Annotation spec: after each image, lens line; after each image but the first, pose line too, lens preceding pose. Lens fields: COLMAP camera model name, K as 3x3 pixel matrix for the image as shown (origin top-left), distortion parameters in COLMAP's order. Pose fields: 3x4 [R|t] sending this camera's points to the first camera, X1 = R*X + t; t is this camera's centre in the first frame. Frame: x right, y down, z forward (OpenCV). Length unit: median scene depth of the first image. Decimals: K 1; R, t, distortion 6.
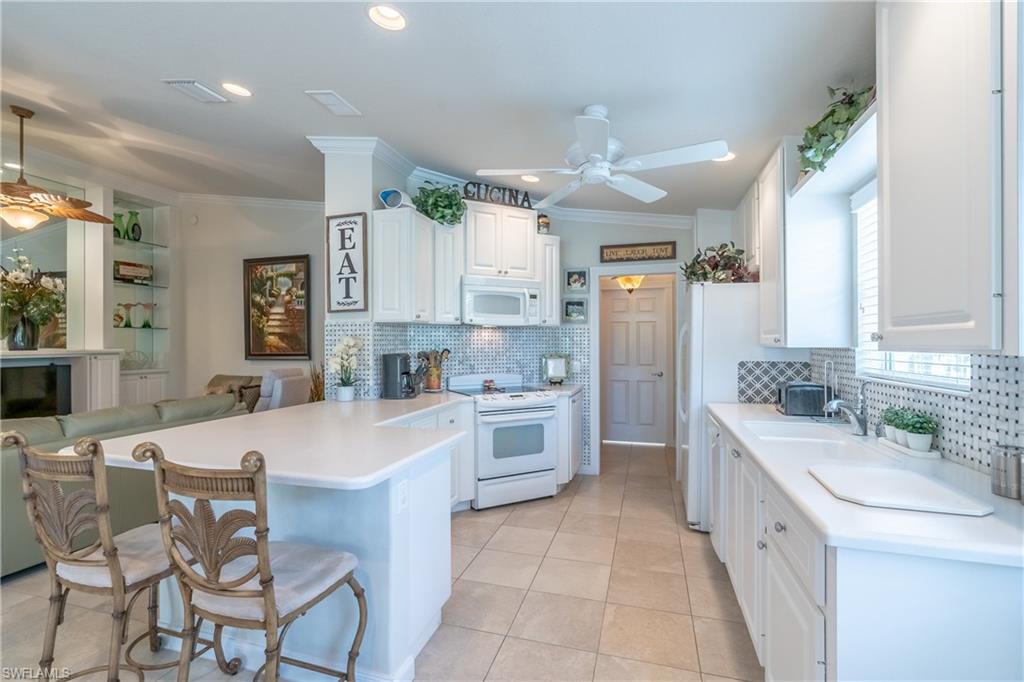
lens RADIAL K [[463.1, 0, 503.9], [0, 463.1, 344.4], [0, 0, 1]] dist [-0.001998, -0.000033]
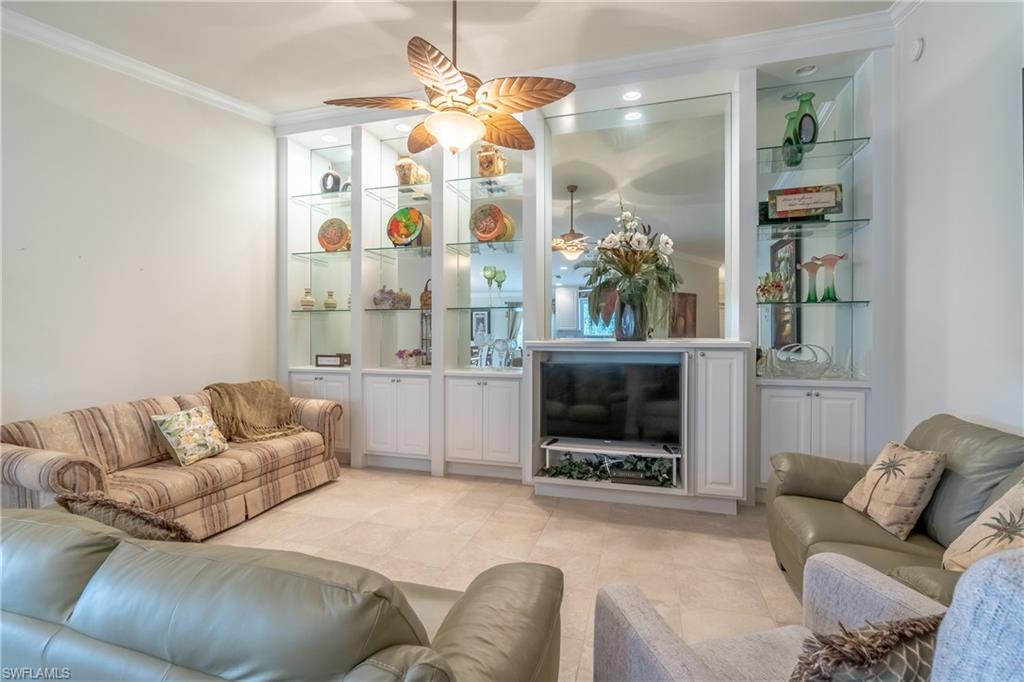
lens RADIAL K [[469.1, 0, 512.8], [0, 469.1, 335.7], [0, 0, 1]] dist [-0.004172, -0.000056]
pose [[0.002734, 0.006557, -0.999975, -0.363848], [0.000804, 0.999978, 0.006559, -0.000421], [0.999996, -0.000822, 0.002729, 1.001077]]
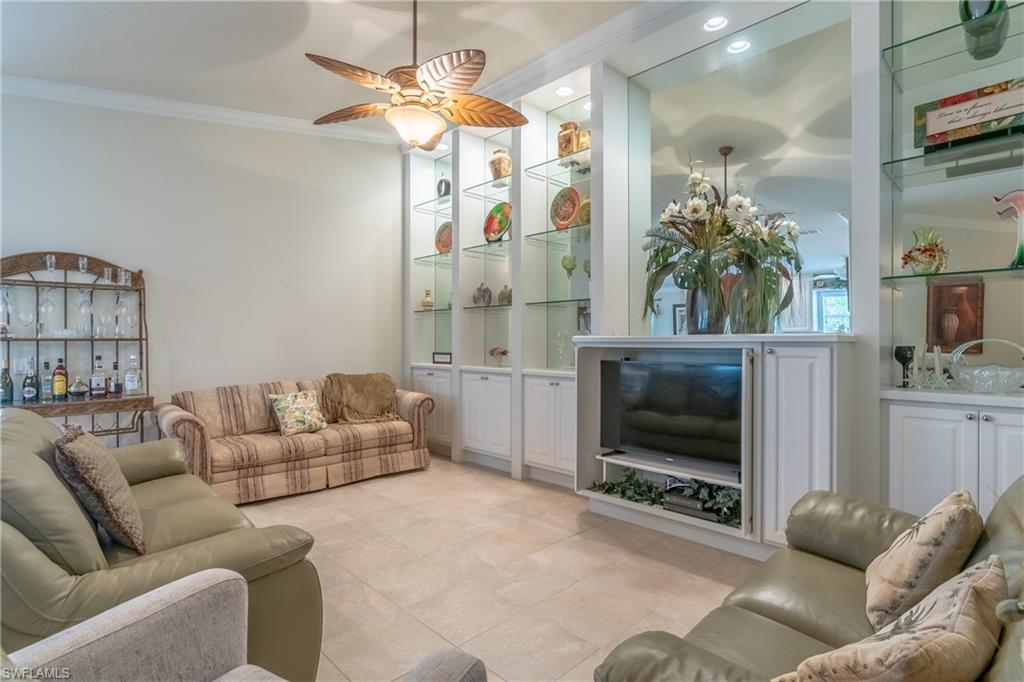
lens RADIAL K [[519.8, 0, 512.0], [0, 519.8, 341.0], [0, 0, 1]] dist [-0.000821, 0.001284]
pose [[-0.490167, 0.002708, -0.871624, -0.436661], [0.001816, 0.999996, 0.002086, 0.022418], [0.871626, -0.000560, -0.490171, 1.370928]]
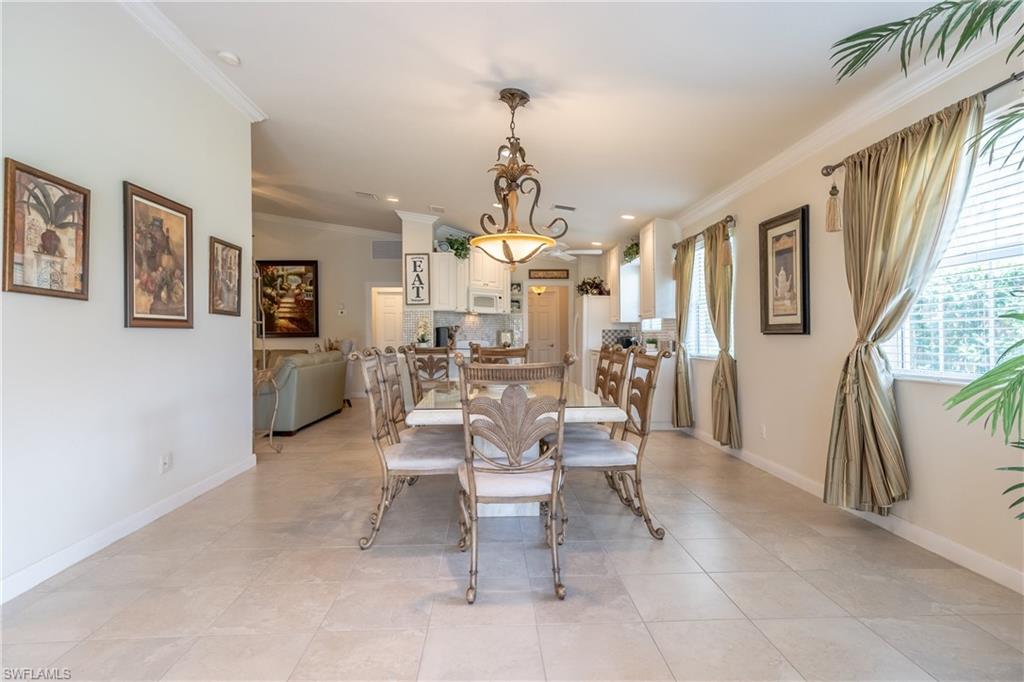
lens RADIAL K [[469.1, 0, 512.8], [0, 469.1, 335.7], [0, 0, 1]] dist [-0.004172, -0.000056]
pose [[0.948746, -0.001990, 0.316033, -0.515971], [0.001931, 0.999998, 0.000499, 0.050681], [-0.316034, 0.000137, 0.948748, -0.849032]]
